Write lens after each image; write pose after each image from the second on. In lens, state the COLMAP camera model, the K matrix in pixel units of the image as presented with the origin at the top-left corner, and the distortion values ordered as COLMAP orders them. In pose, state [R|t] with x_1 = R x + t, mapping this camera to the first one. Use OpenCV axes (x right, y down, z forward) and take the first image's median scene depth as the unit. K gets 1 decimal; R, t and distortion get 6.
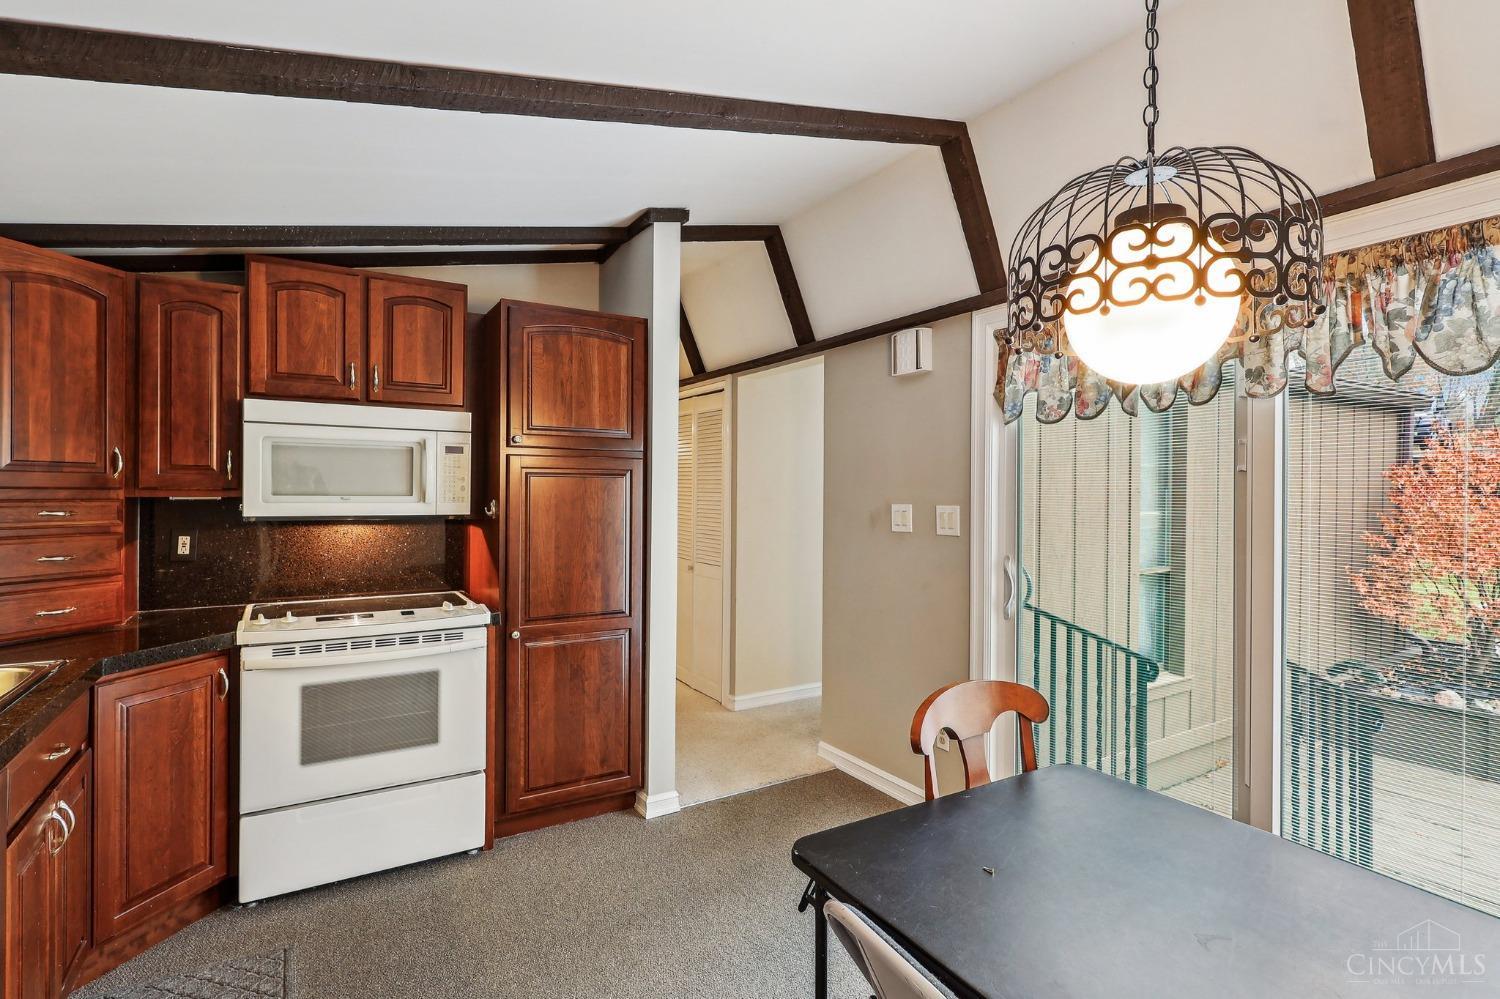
lens RADIAL K [[721.0, 0, 754.8], [0, 721.0, 500.7], [0, 0, 1]] dist [-0.004632, -0.000611]
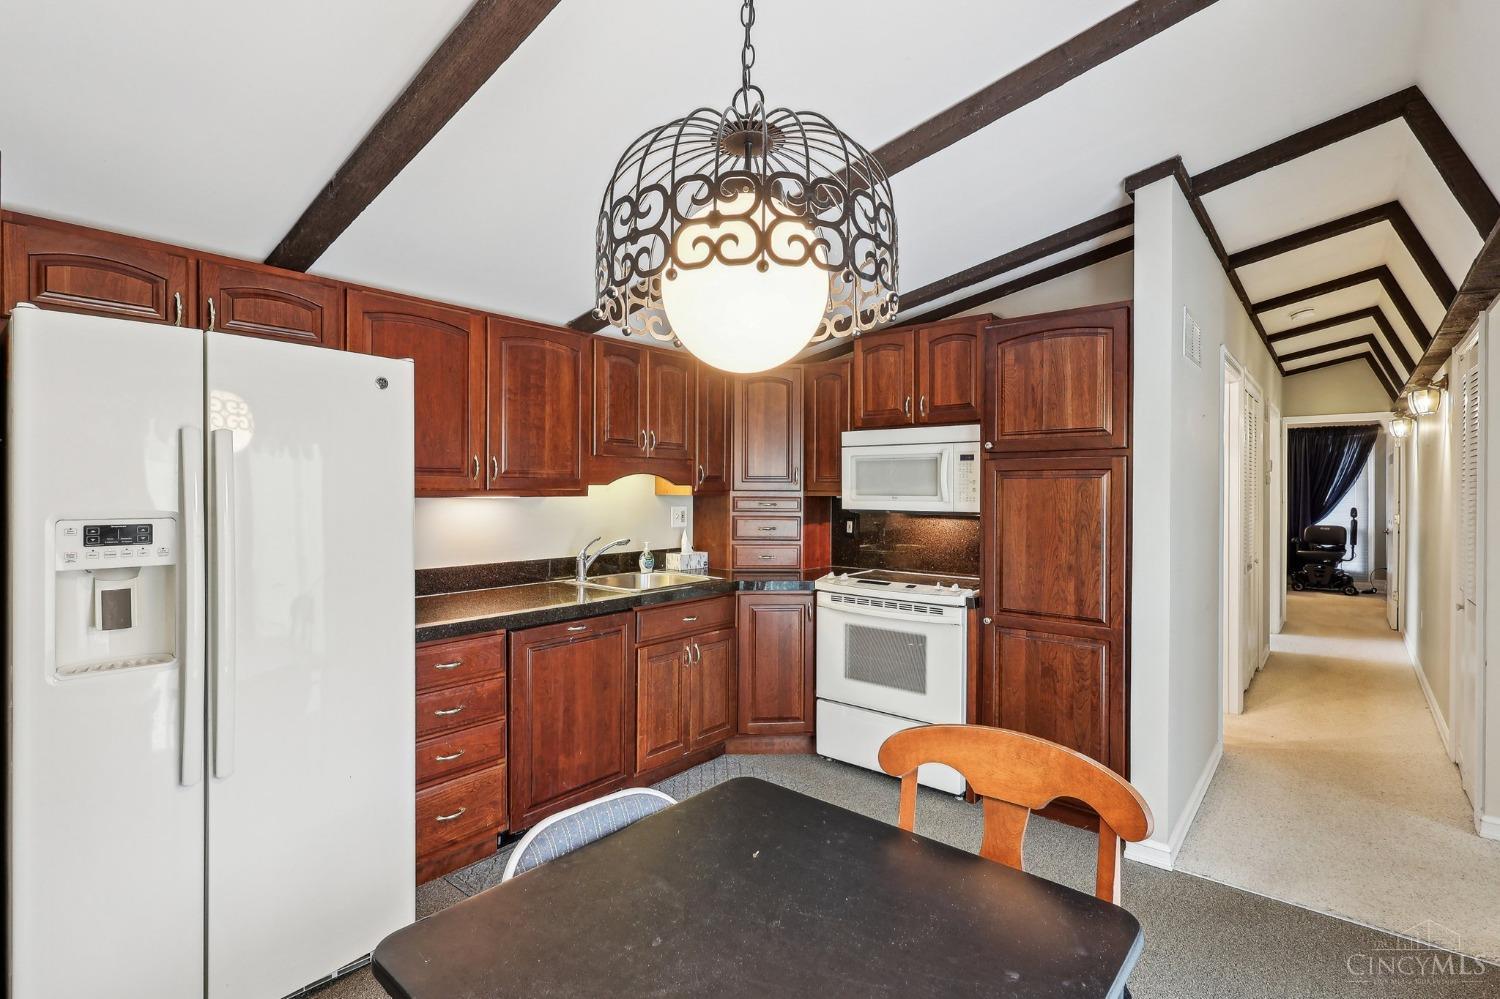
lens RADIAL K [[721.0, 0, 744.0], [0, 721.0, 495.1], [0, 0, 1]] dist [-0.004632, -0.000611]
pose [[0.302904, 0.002774, -0.953017, 0.609674], [-0.012163, 0.999926, -0.000956, -0.003021], [0.952944, 0.011881, 0.302915, 0.294453]]
